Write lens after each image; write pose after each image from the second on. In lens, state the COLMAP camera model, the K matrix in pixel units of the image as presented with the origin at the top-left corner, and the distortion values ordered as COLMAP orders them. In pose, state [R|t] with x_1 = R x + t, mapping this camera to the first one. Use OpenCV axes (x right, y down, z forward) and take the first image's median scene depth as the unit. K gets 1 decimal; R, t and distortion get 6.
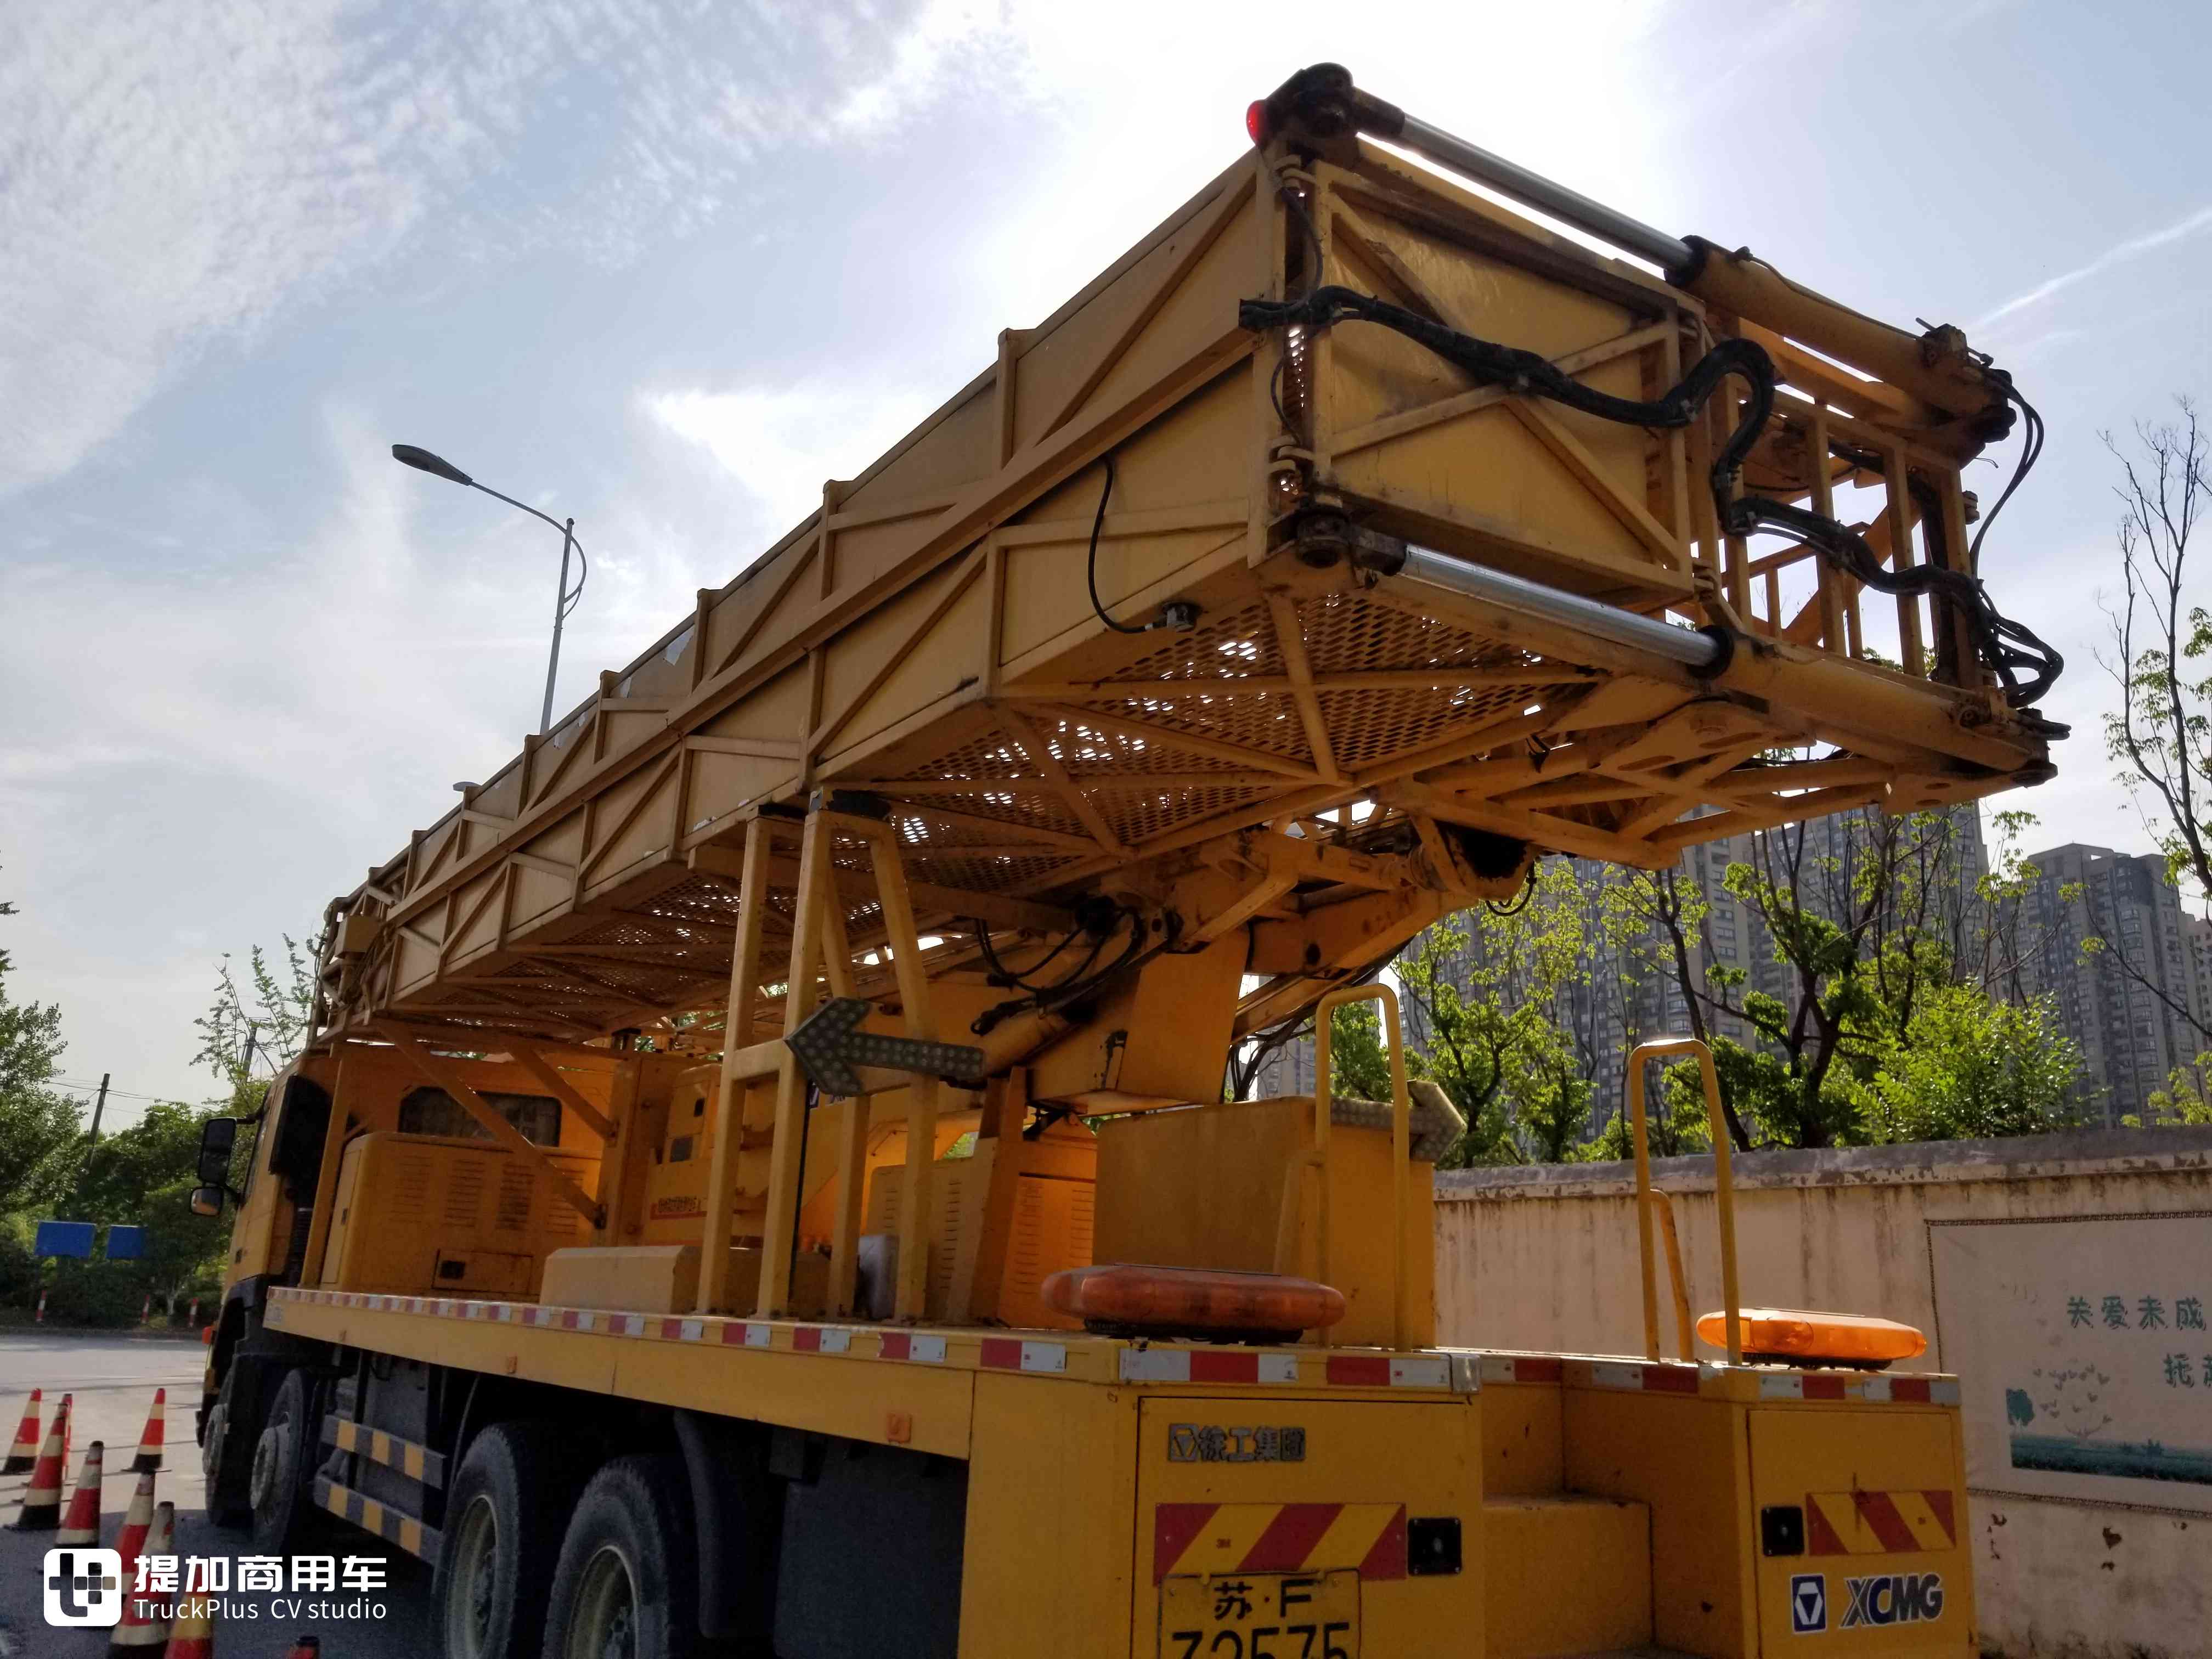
lens RADIAL K [[1718.6, 0, 1085.9], [0, 1718.6, 809.9], [0, 0, 1]] dist [0.066415, -0.109549]
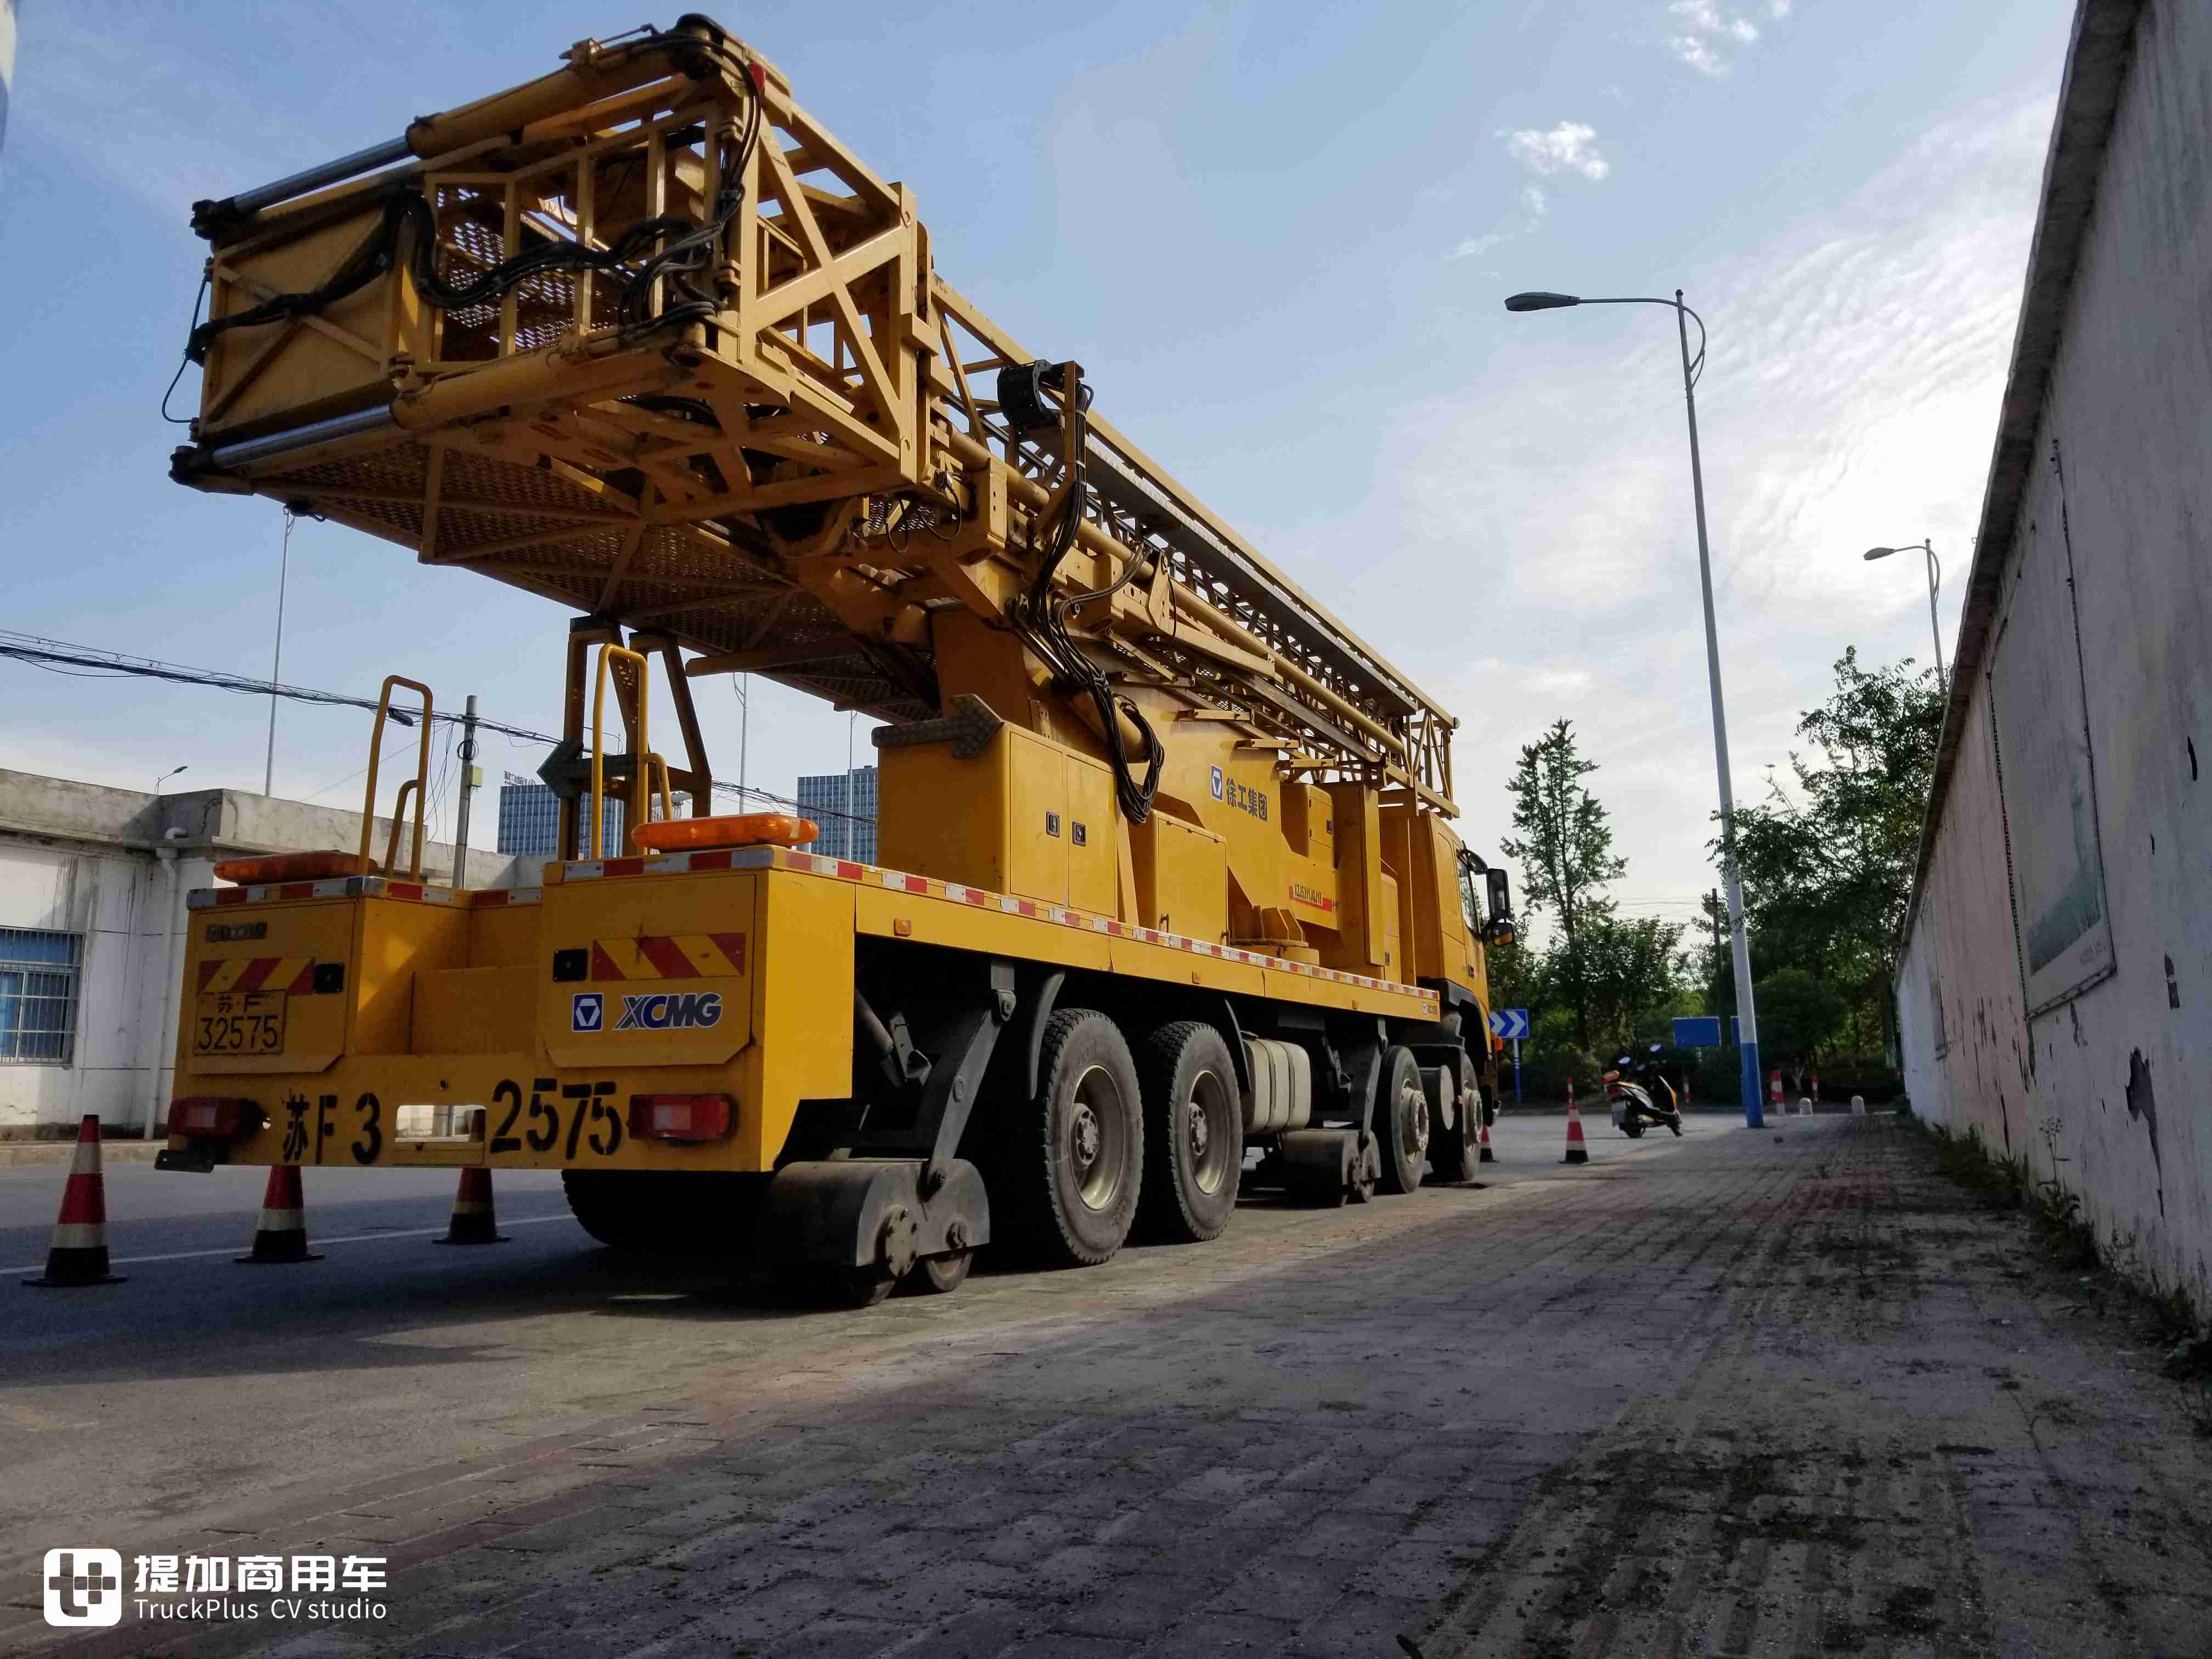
lens RADIAL K [[1718.6, 0, 1079.9], [0, 1718.6, 752.1], [0, 0, 1]] dist [0.066415, -0.109549]
pose [[0.532455, -0.209931, -0.820013, 1.850327], [0.266538, 0.961058, -0.072970, 0.463284], [0.803399, -0.179711, 0.567675, 0.554506]]
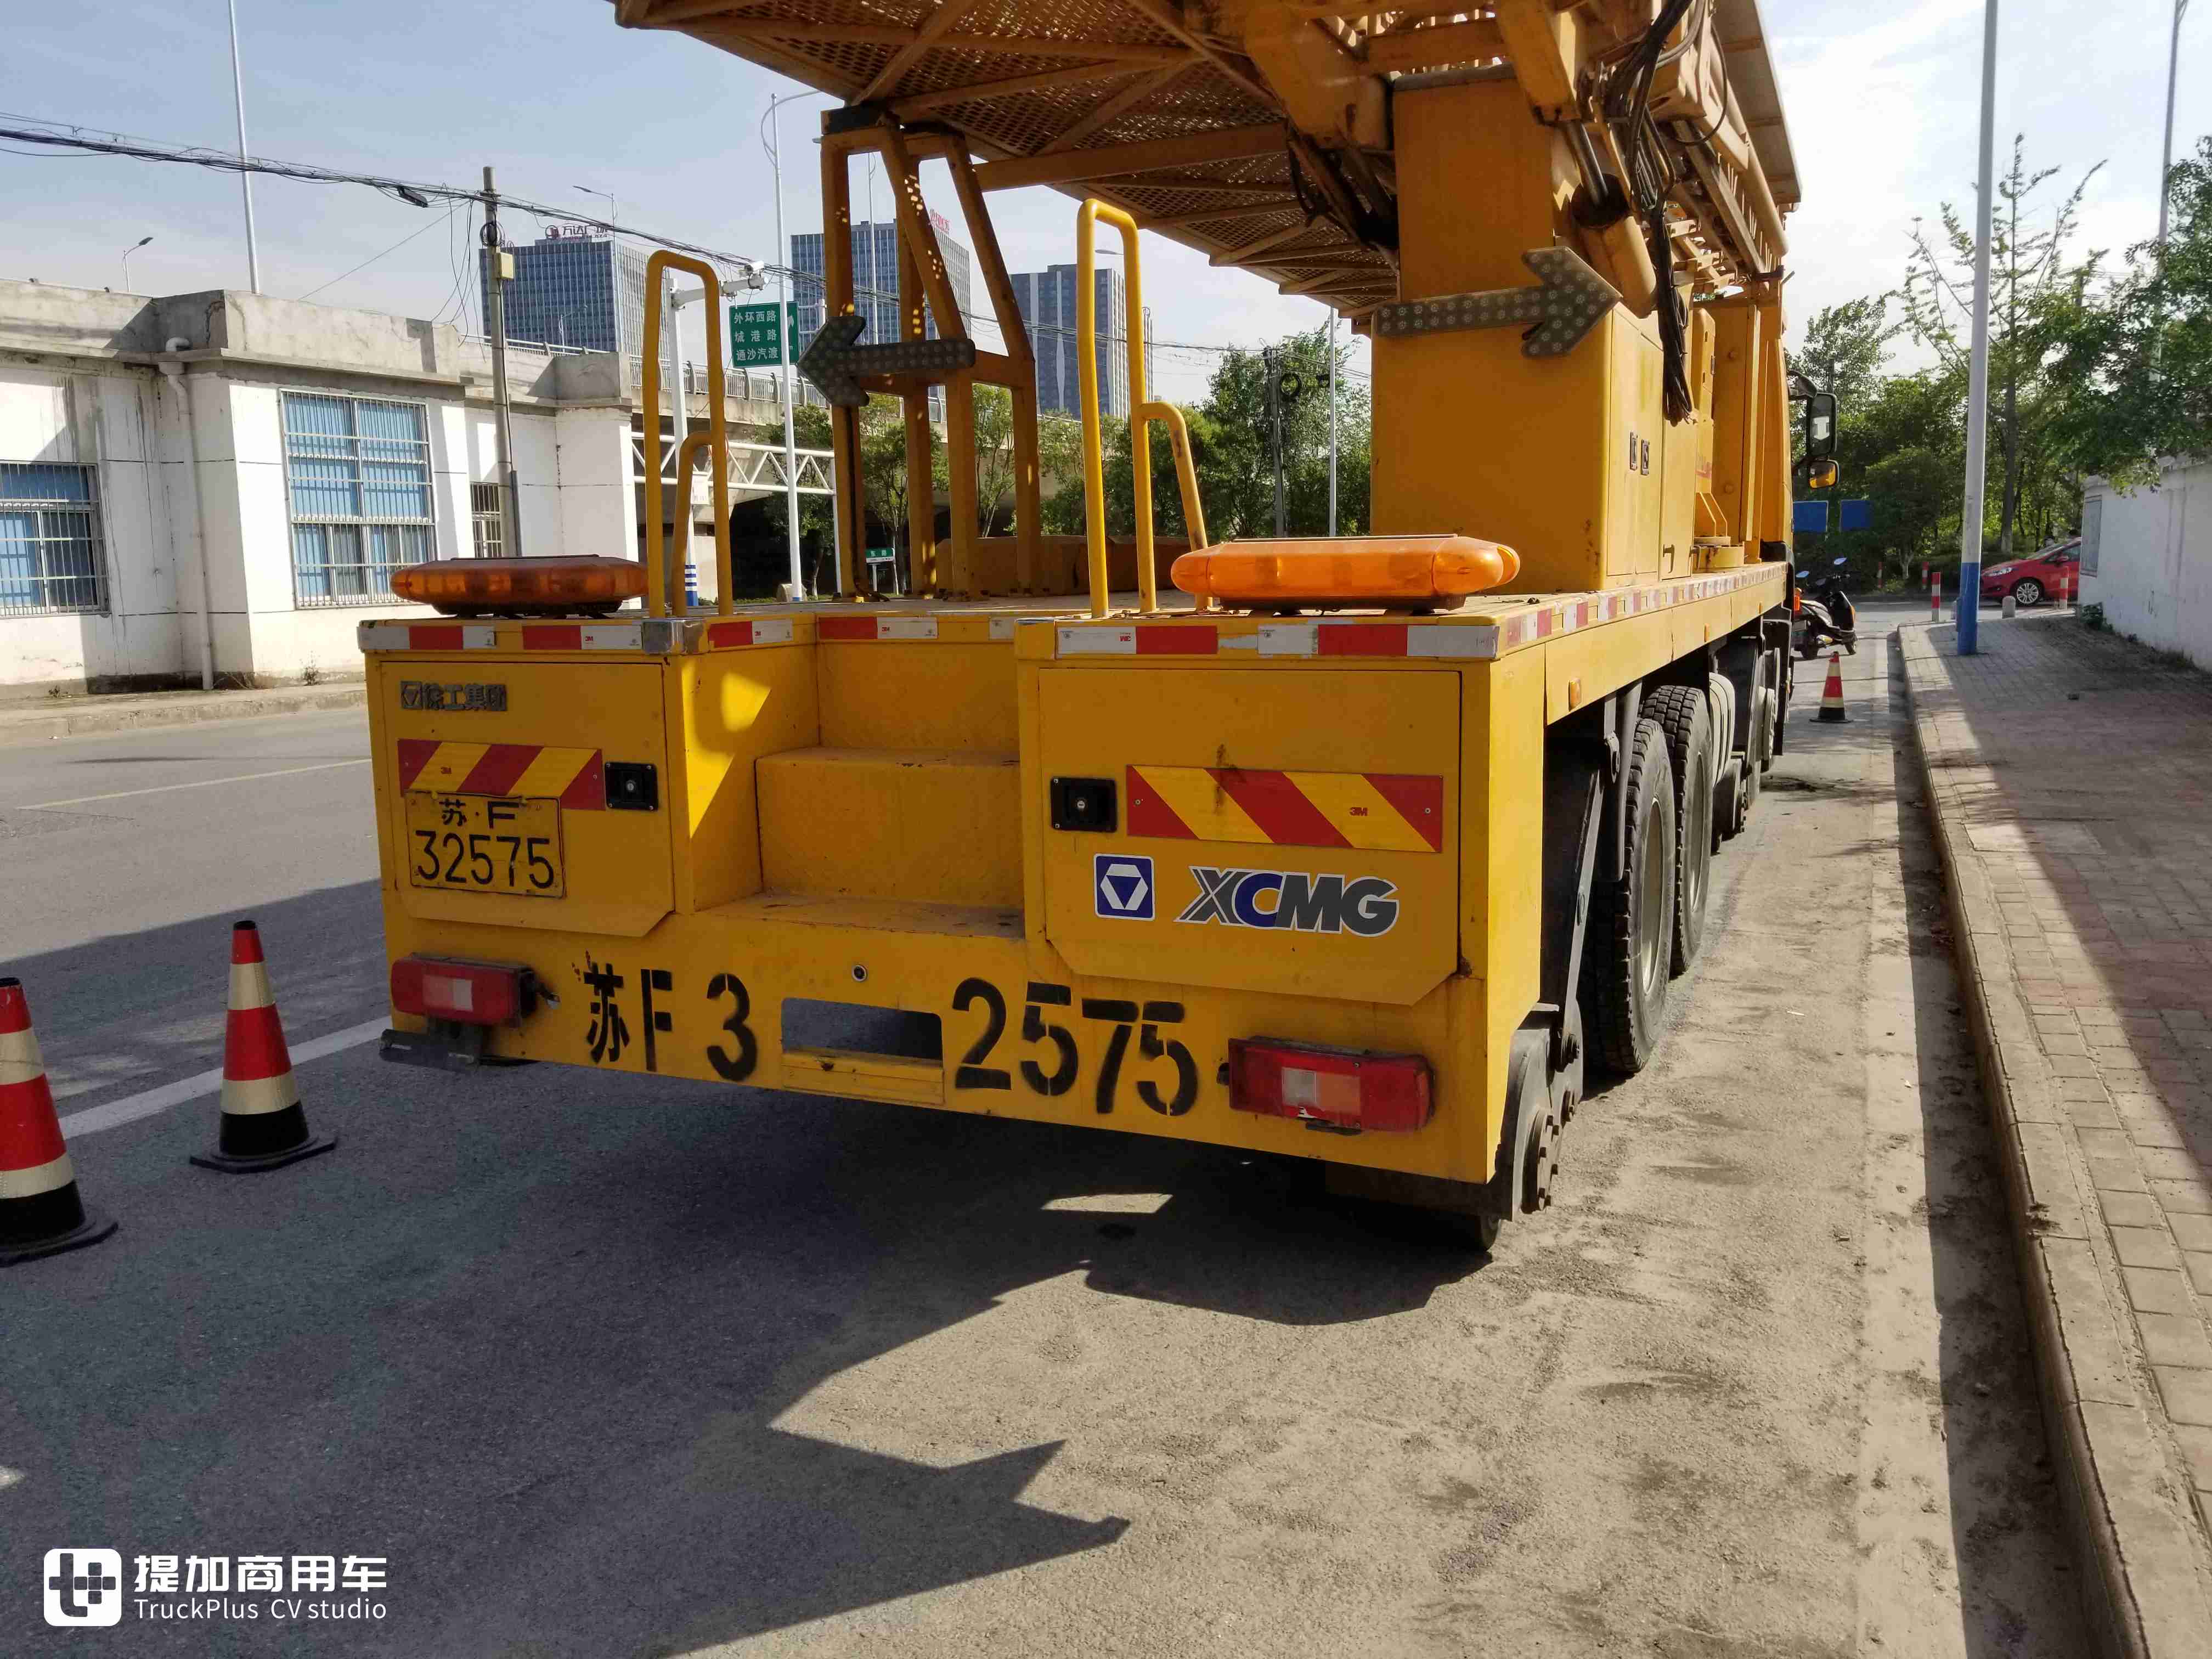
lens RADIAL K [[1718.6, 0, 1100.0], [0, 1718.6, 791.4], [0, 0, 1]] dist [0.066415, -0.109549]
pose [[0.536115, 0.057667, -0.842173, 1.104866], [0.279948, 0.929058, 0.241827, 0.211265], [0.796373, -0.365412, 0.481938, 0.608655]]
